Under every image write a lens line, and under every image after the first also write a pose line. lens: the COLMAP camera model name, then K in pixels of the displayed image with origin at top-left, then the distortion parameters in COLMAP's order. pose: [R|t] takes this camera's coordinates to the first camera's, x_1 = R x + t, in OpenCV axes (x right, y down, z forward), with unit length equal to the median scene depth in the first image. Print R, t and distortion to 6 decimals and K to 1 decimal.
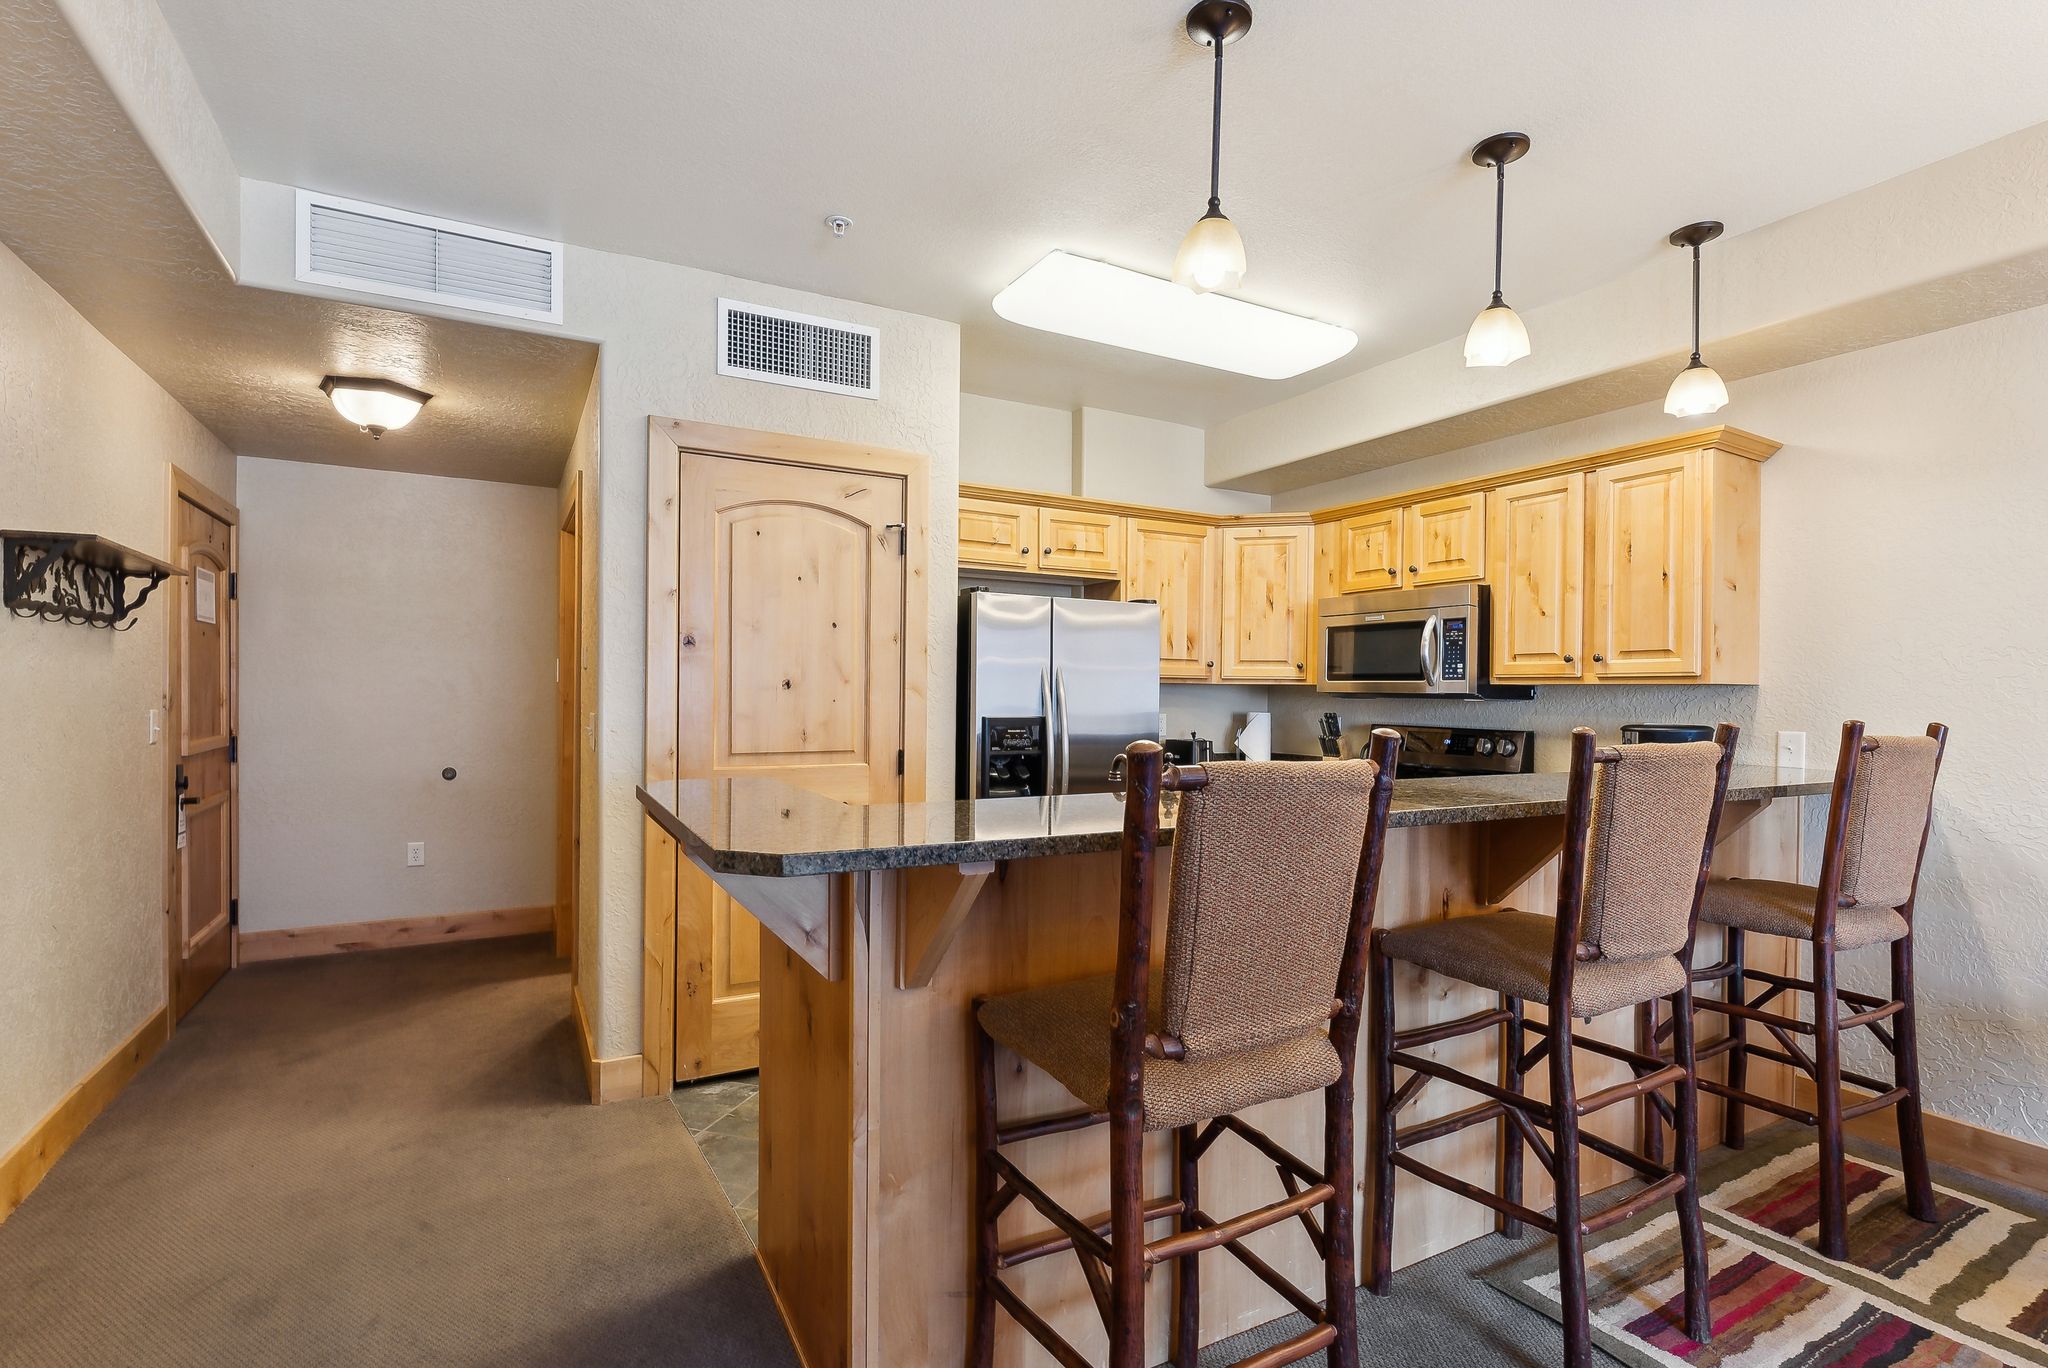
lens RADIAL K [[959.6, 0, 1024.0], [0, 959.6, 684.0], [0, 0, 1]] dist [-0.000366, -0.000032]
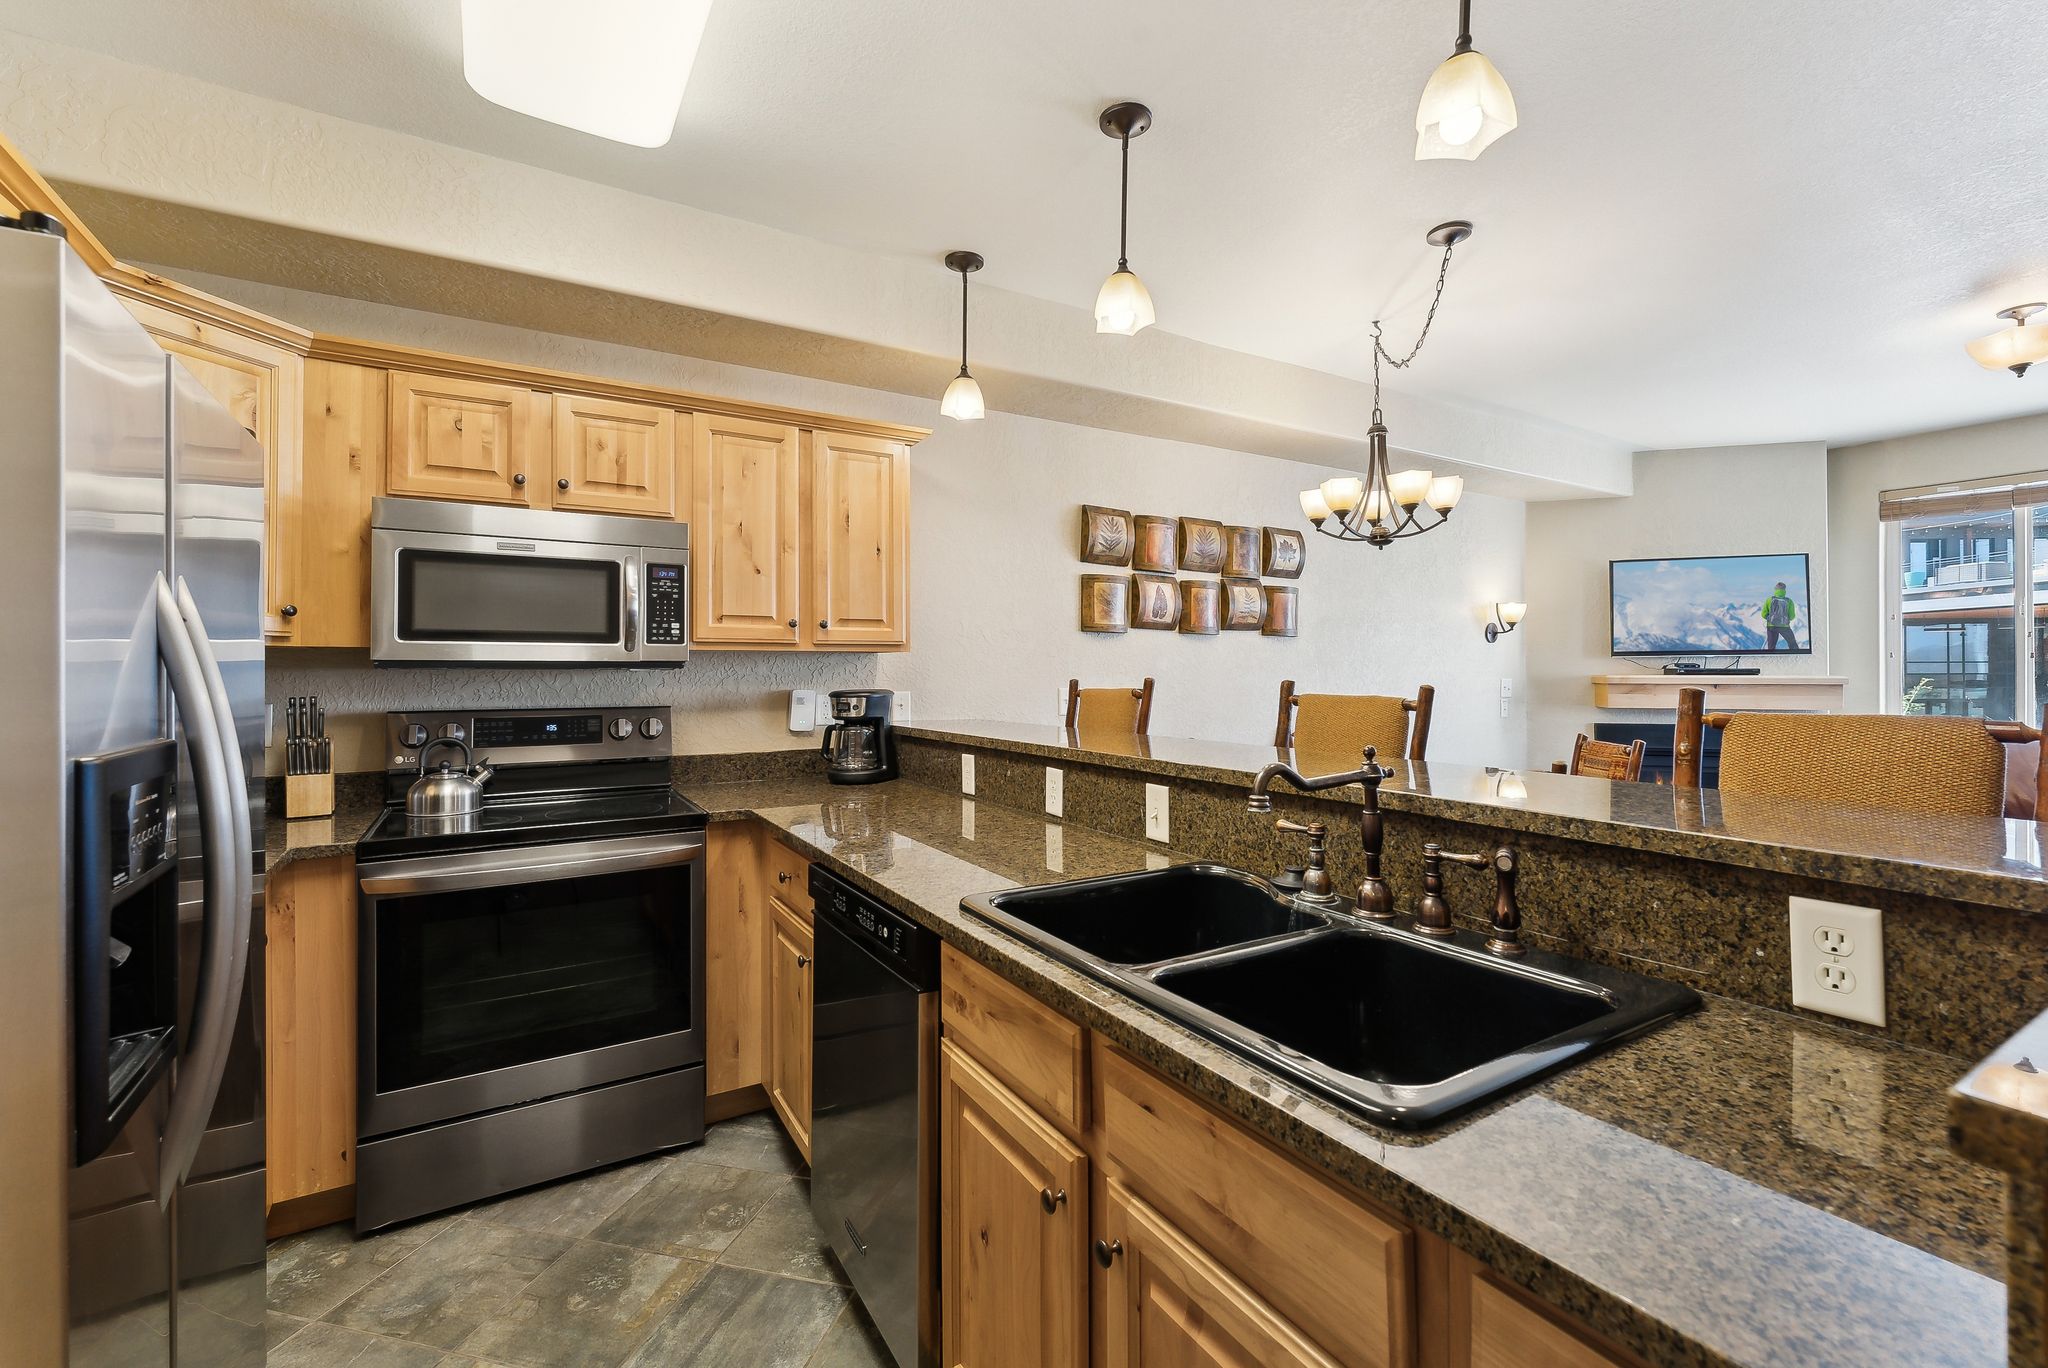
lens RADIAL K [[866.1, 0, 1035.1], [0, 866.1, 663.9], [0, 0, 1]] dist [-0.001600, -0.000594]
pose [[-0.041949, -0.002655, 0.999116, -0.272010], [-0.007709, 0.999968, 0.002334, 0.008810], [-0.999090, -0.007604, -0.041968, 0.757786]]
